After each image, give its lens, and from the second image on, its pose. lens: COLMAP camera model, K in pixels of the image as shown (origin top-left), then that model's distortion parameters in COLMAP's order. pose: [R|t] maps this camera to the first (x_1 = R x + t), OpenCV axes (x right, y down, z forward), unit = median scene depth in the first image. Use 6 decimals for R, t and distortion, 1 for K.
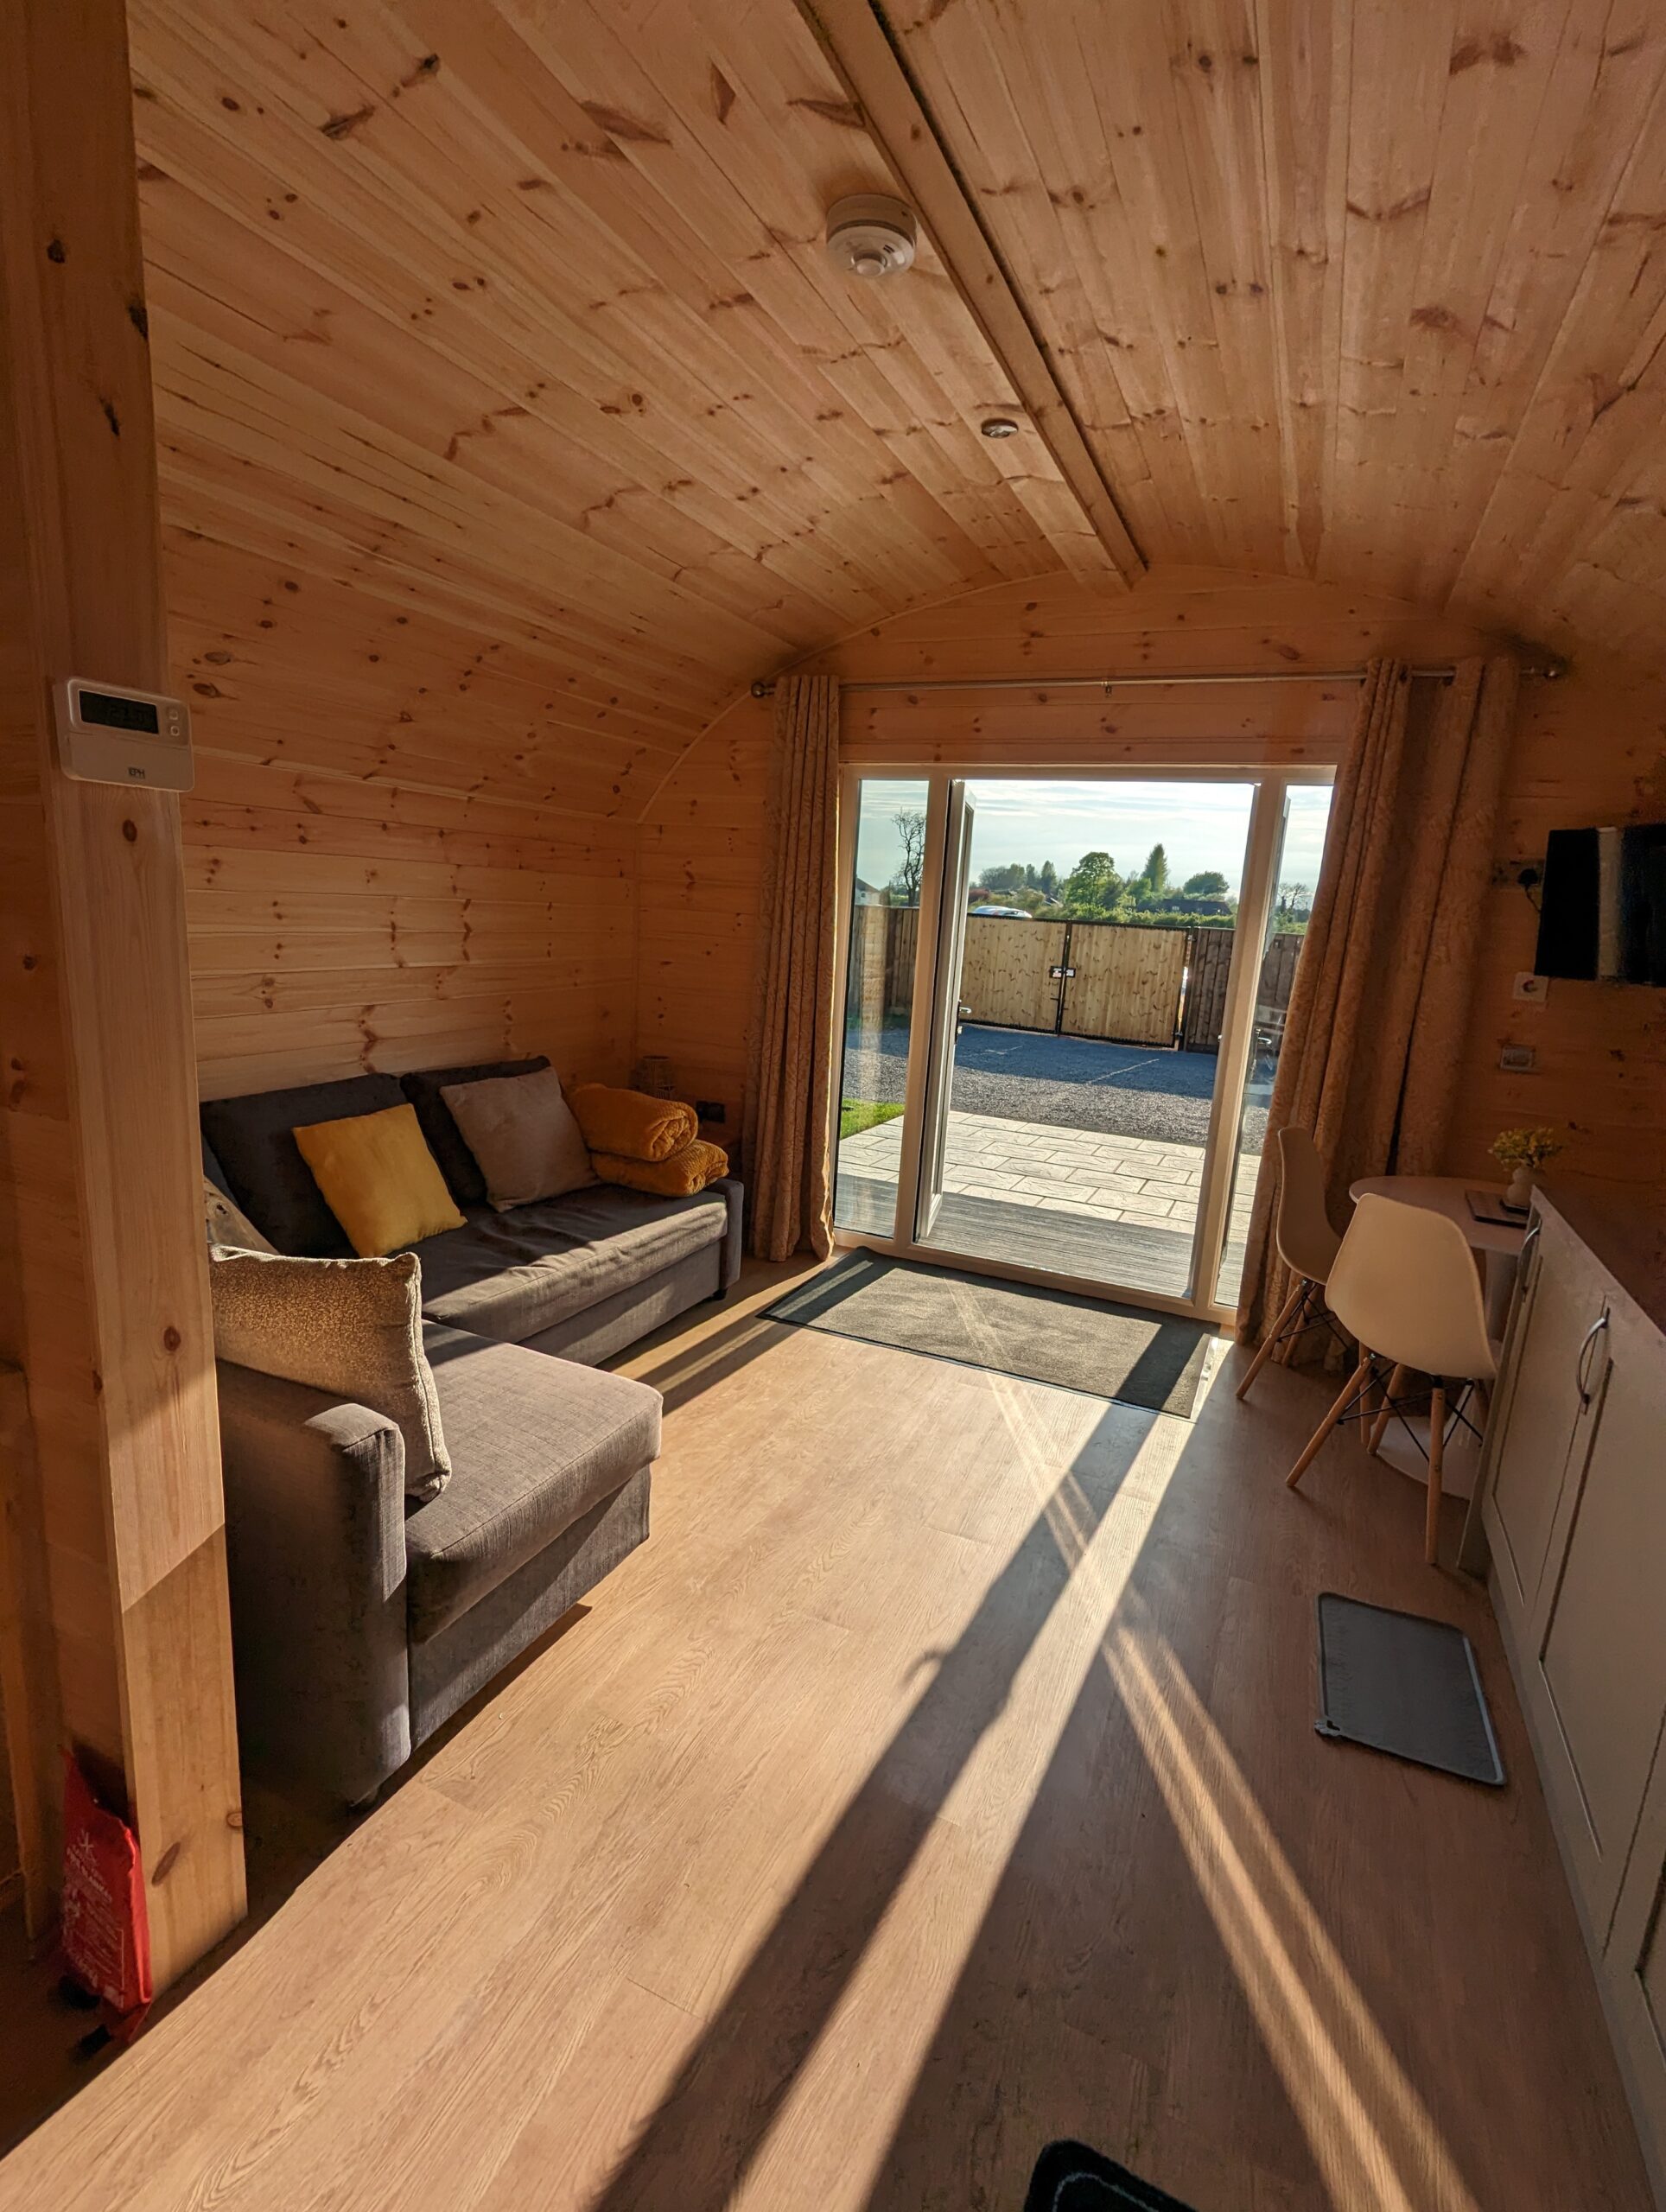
lens RADIAL K [[1063.2, 0, 833.0], [0, 1063.2, 1106.0], [0, 0, 1]] dist [0.031268, -0.000058]
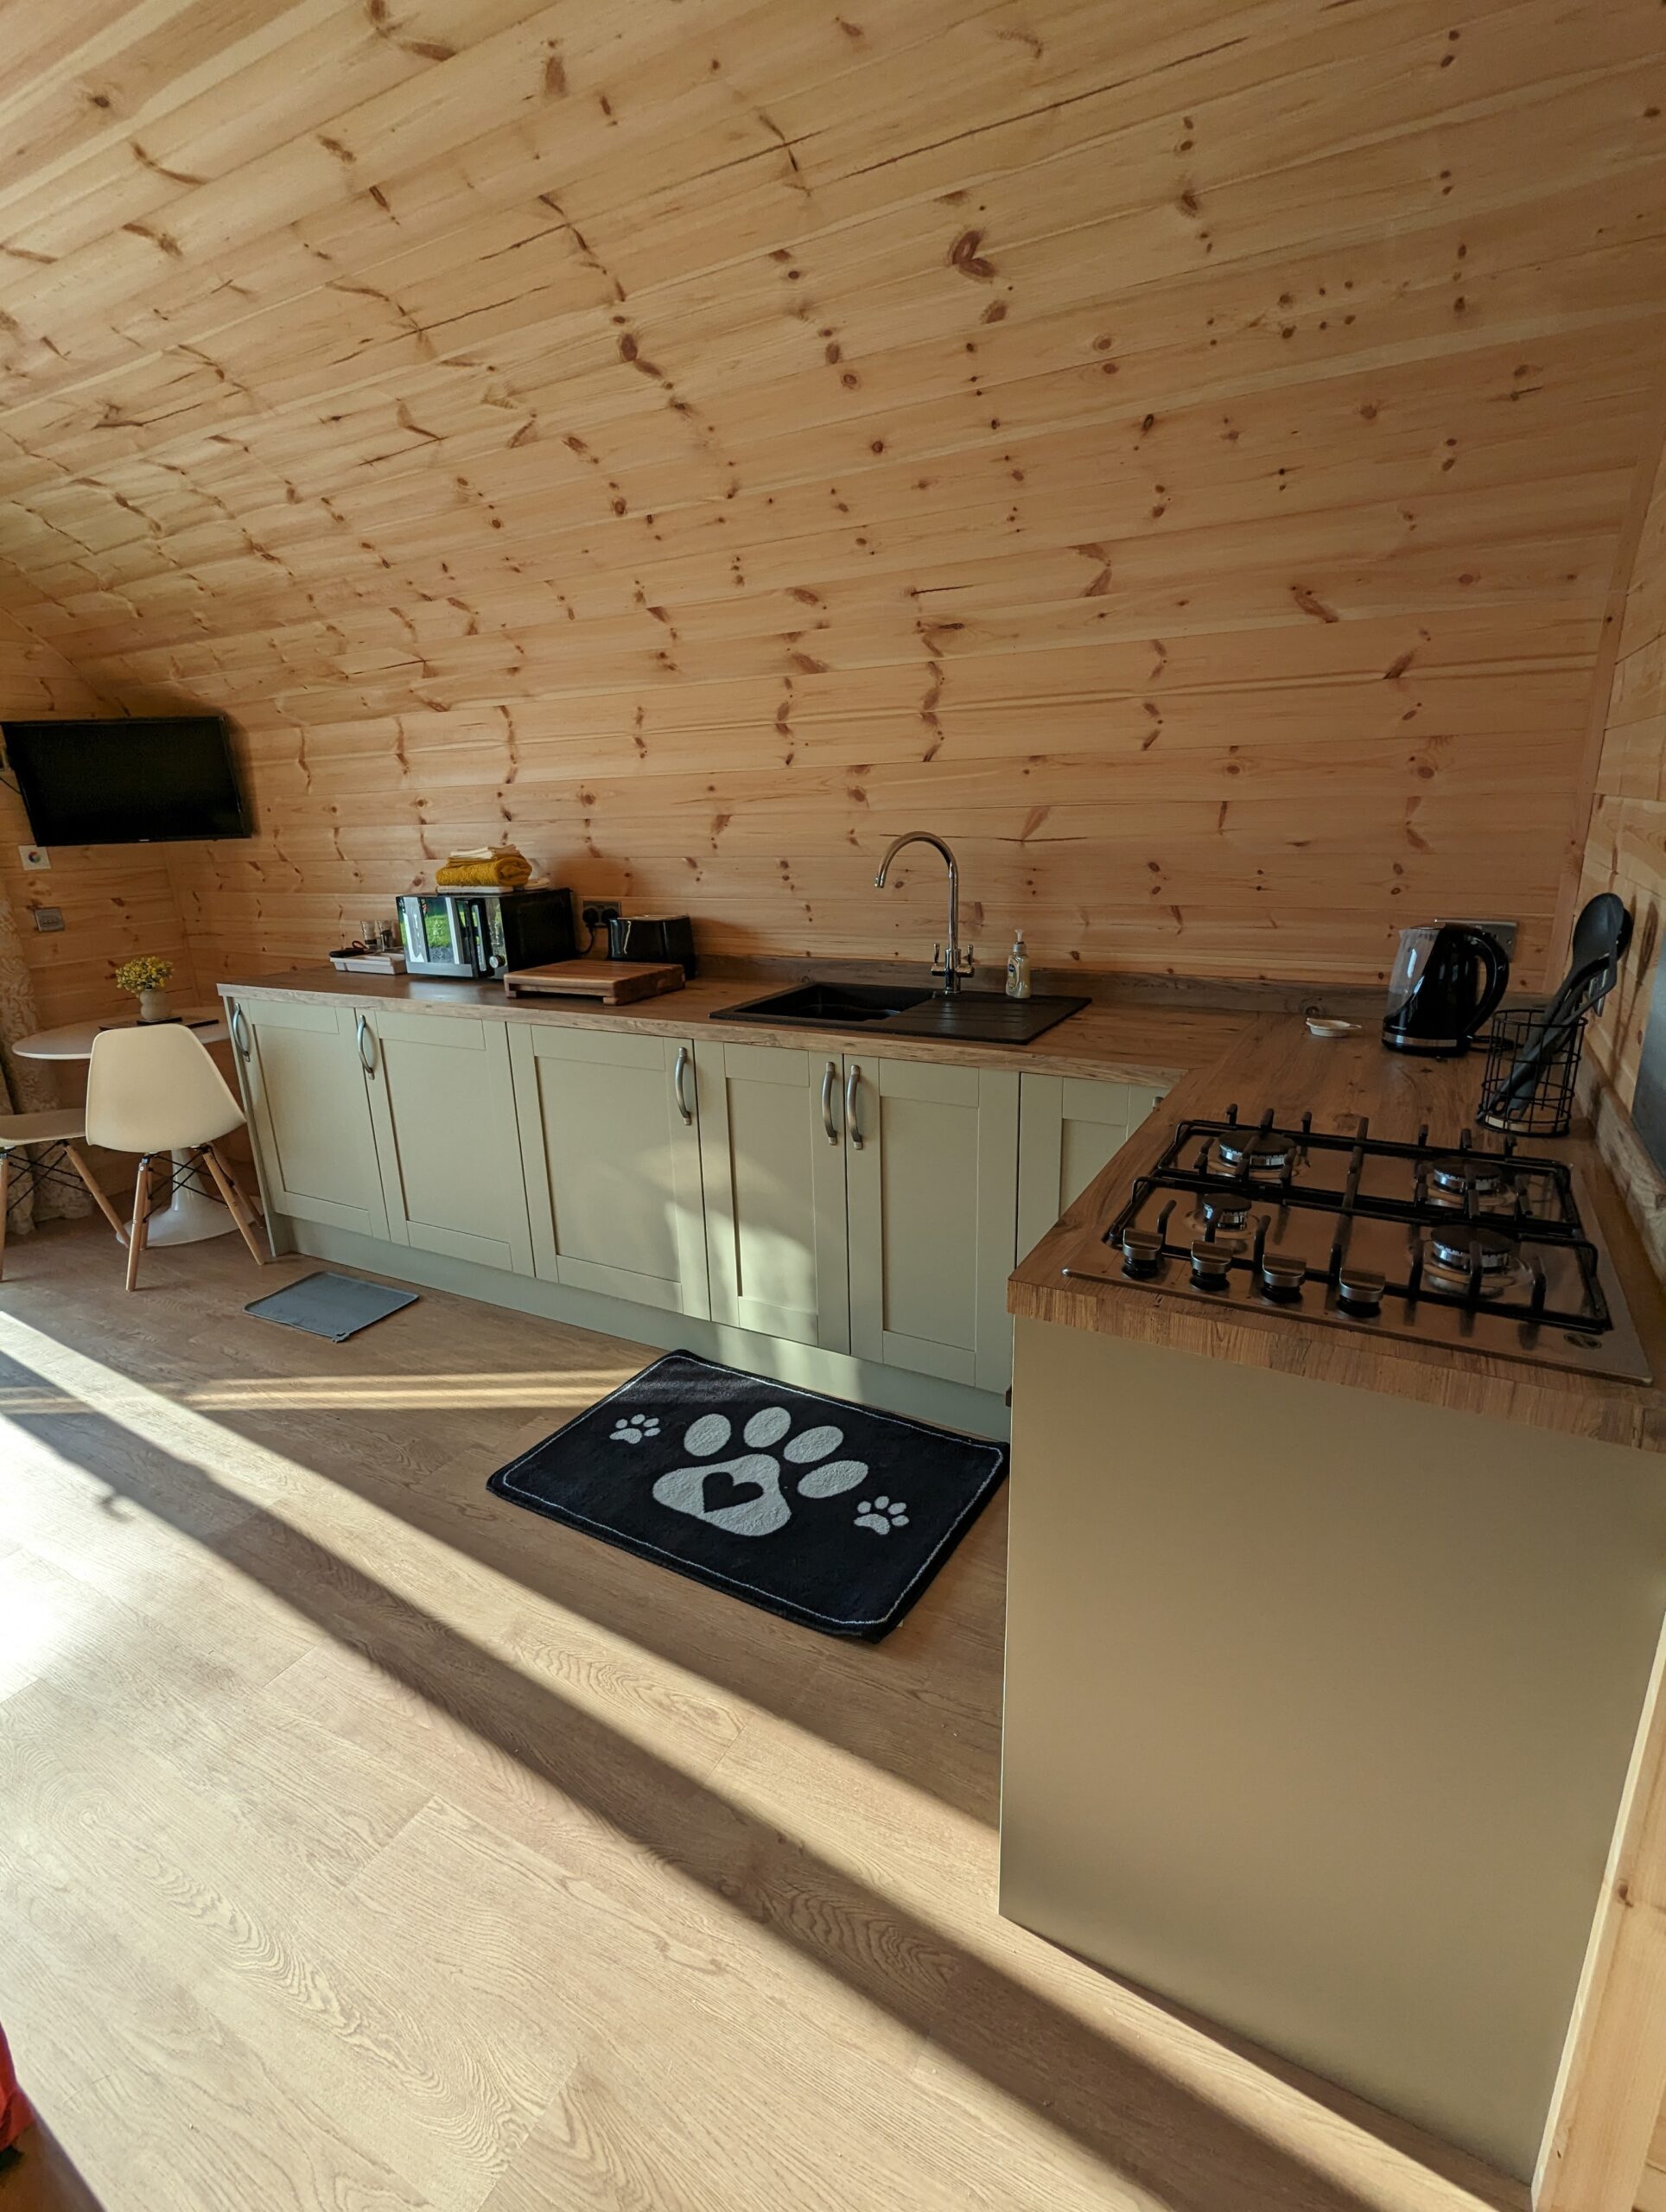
lens RADIAL K [[1048.2, 0, 835.4], [0, 1048.2, 1117.0], [0, 0, 1]] dist [-0.002719, 0.000844]
pose [[0.078022, -0.346353, 0.934854, -0.723082], [0.228186, 0.919024, 0.321444, -0.026234], [-0.970486, 0.188241, 0.150737, 0.035990]]
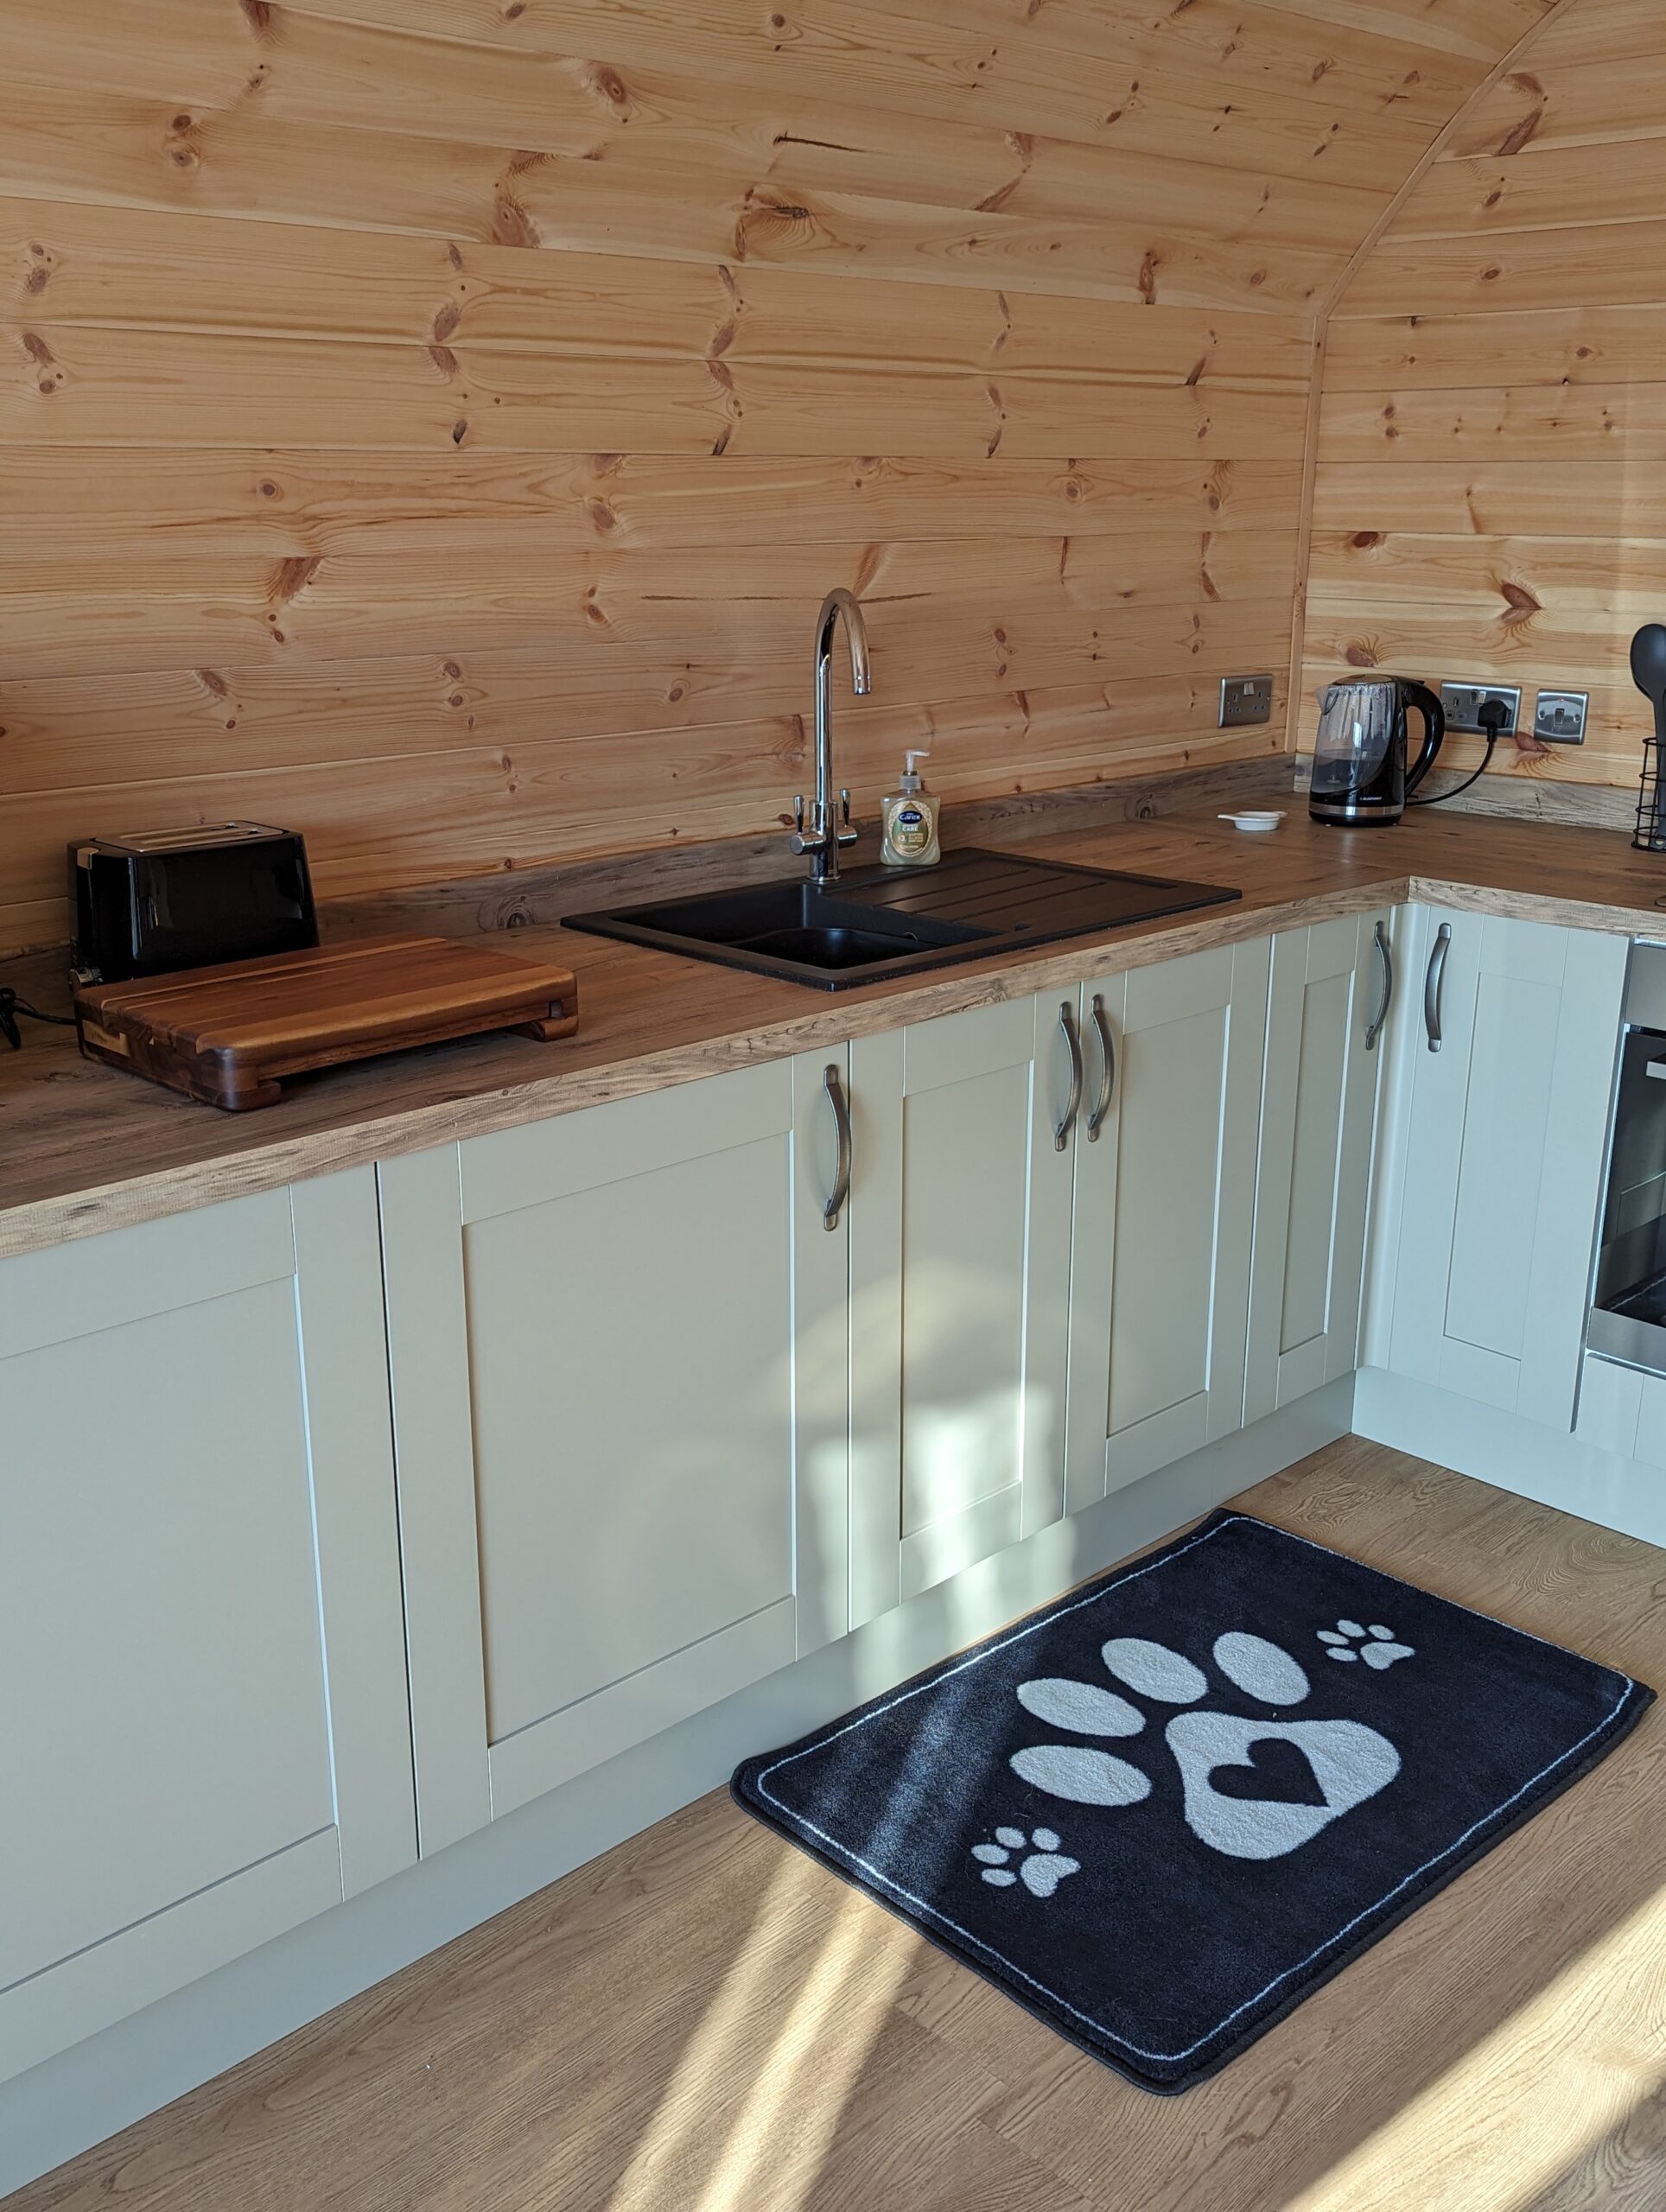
lens RADIAL K [[2037.5, 0, 833.0], [0, 2037.5, 1106.0], [0, 0, 1]] dist [0.085283, -0.132852]
pose [[-0.927398, -0.164928, 0.335755, 0.027135], [0.016908, 0.878160, 0.478068, -0.241769], [-0.373693, 0.449037, -0.811615, 1.222919]]
